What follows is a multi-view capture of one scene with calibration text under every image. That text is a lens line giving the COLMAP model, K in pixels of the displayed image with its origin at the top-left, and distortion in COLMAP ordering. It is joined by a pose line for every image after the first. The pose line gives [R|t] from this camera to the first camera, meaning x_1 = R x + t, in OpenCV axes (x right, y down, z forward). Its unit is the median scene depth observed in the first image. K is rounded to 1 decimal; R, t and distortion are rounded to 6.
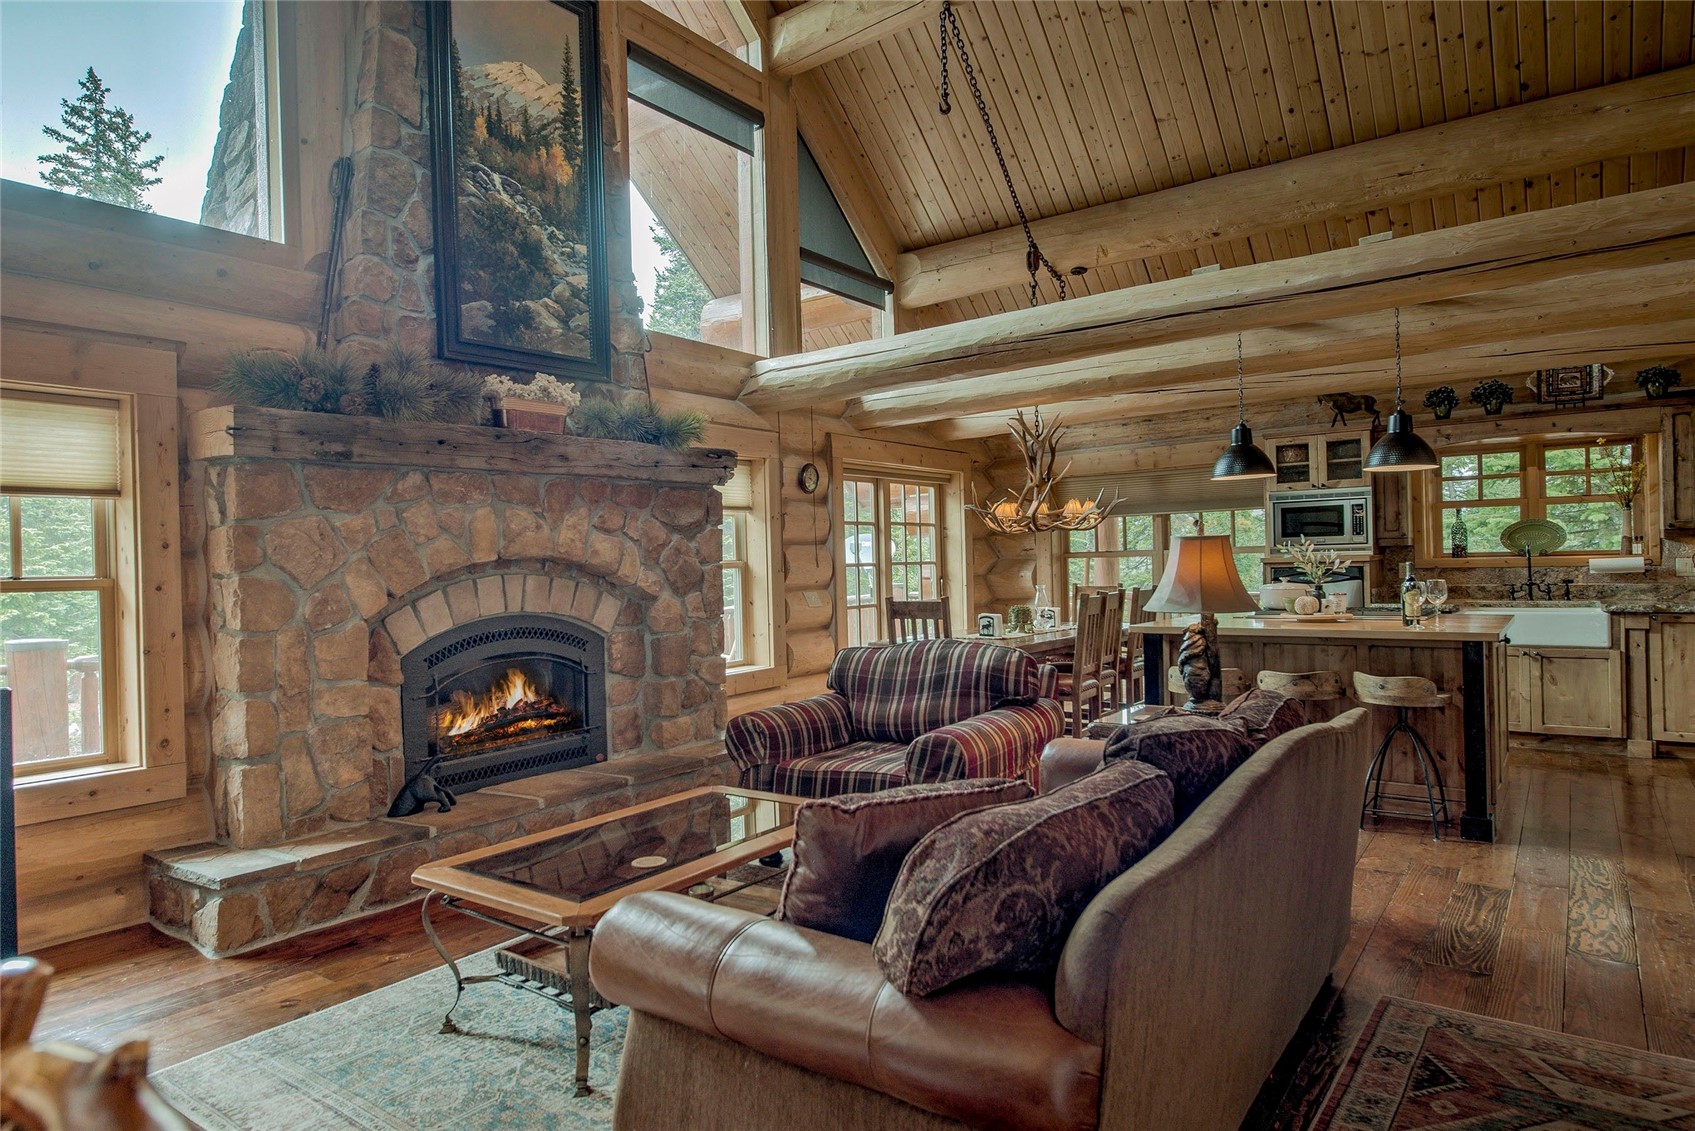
lens RADIAL K [[1006.3, 0, 847.5], [0, 1006.3, 564.9], [0, 0, 1]] dist [0.001283, -0.002059]
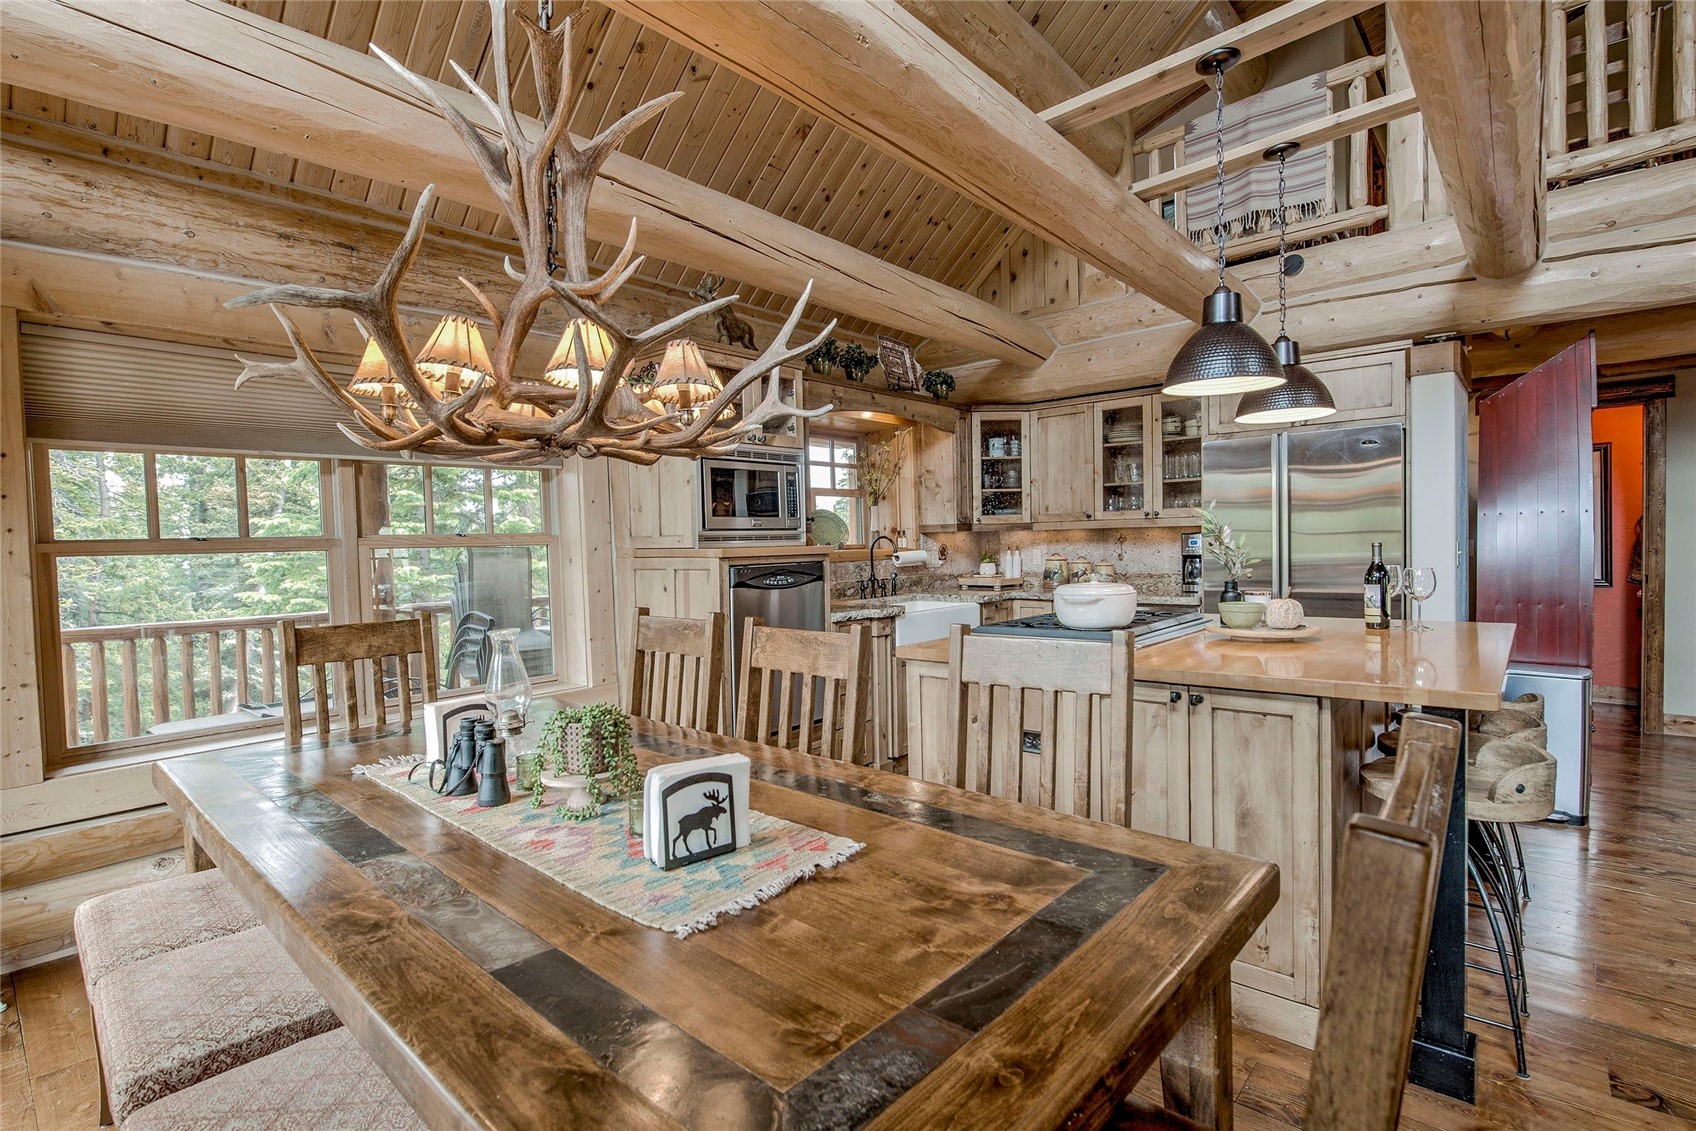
lens RADIAL K [[790.9, 0, 840.8], [0, 790.9, 564.8], [0, 0, 1]] dist [-0.010110, -0.000048]
pose [[0.106214, -0.007413, 0.994316, -0.046198], [0.020463, 0.999777, 0.005268, 0.001657], [-0.994133, 0.019787, 0.106342, 1.191218]]
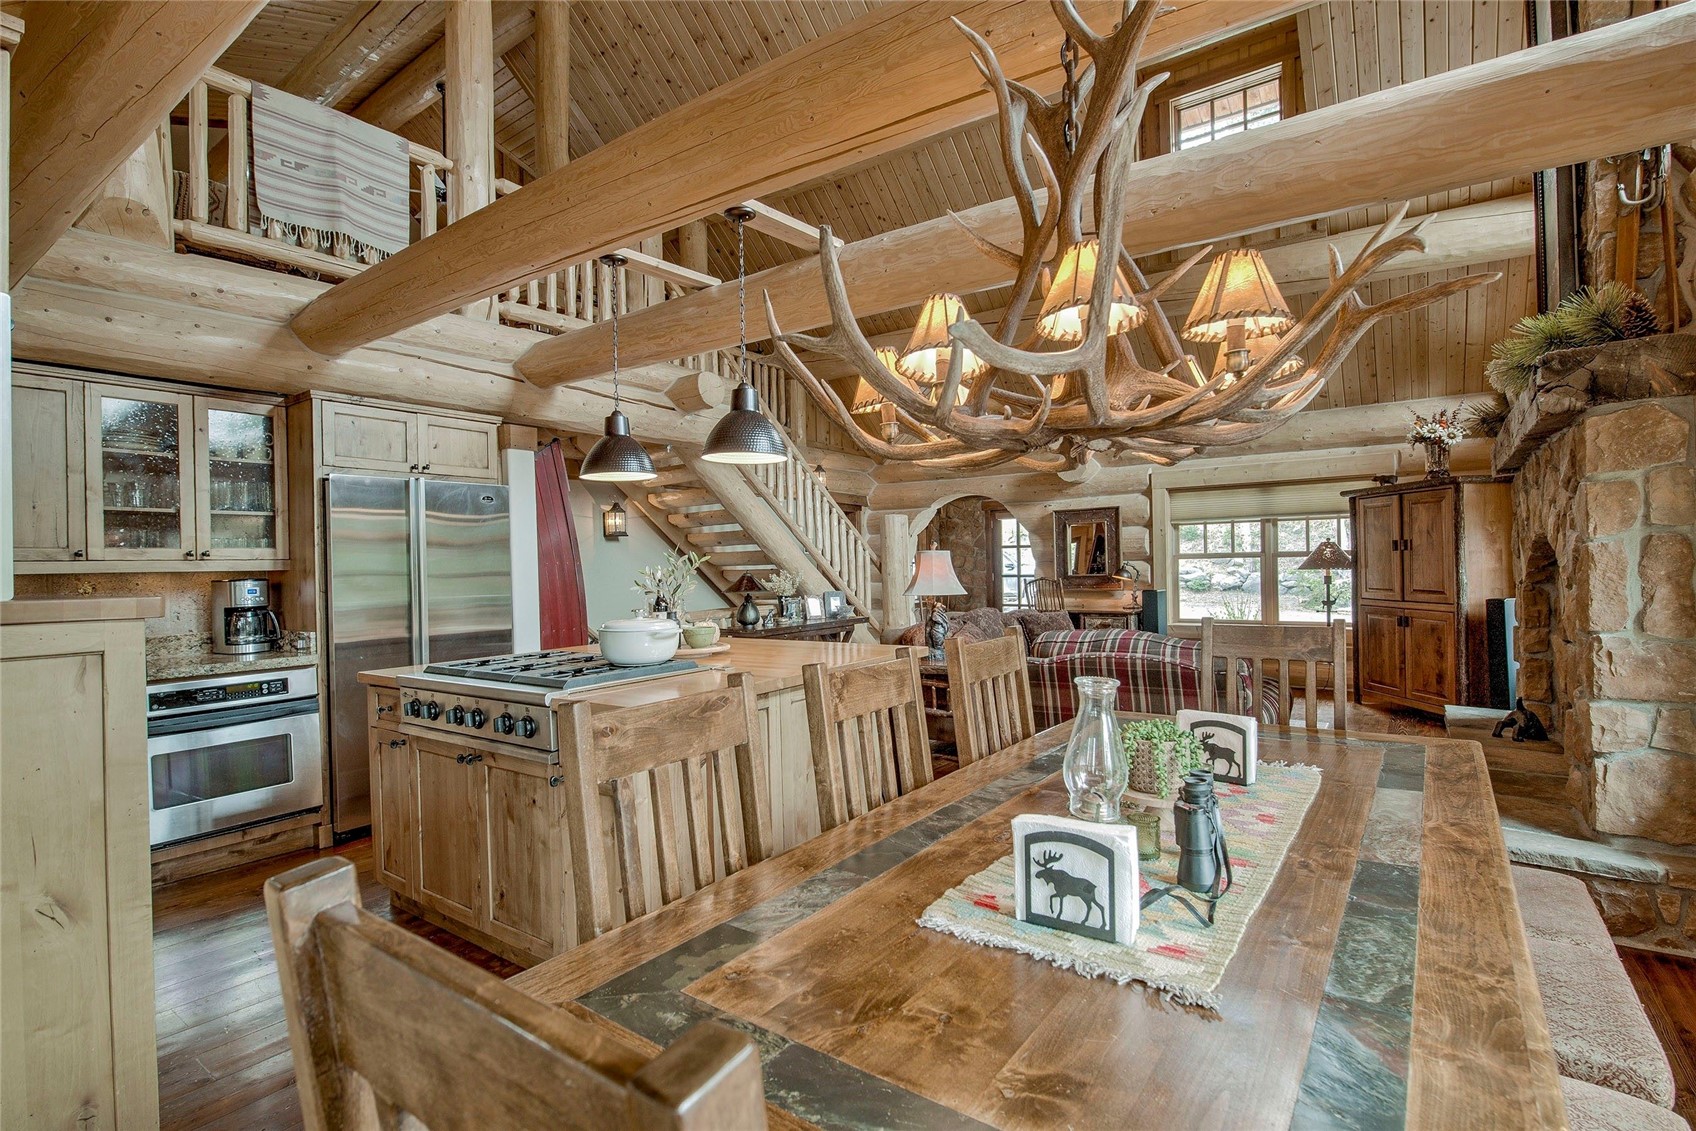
lens RADIAL K [[790.9, 0, 843.2], [0, 790.9, 570.6], [0, 0, 1]] dist [-0.010110, -0.000048]
pose [[-0.998945, 0.045926, 0.000708, 0.336881], [0.045930, 0.998909, 0.008399, -0.009945], [-0.000321, 0.008423, -0.999964, 1.603286]]
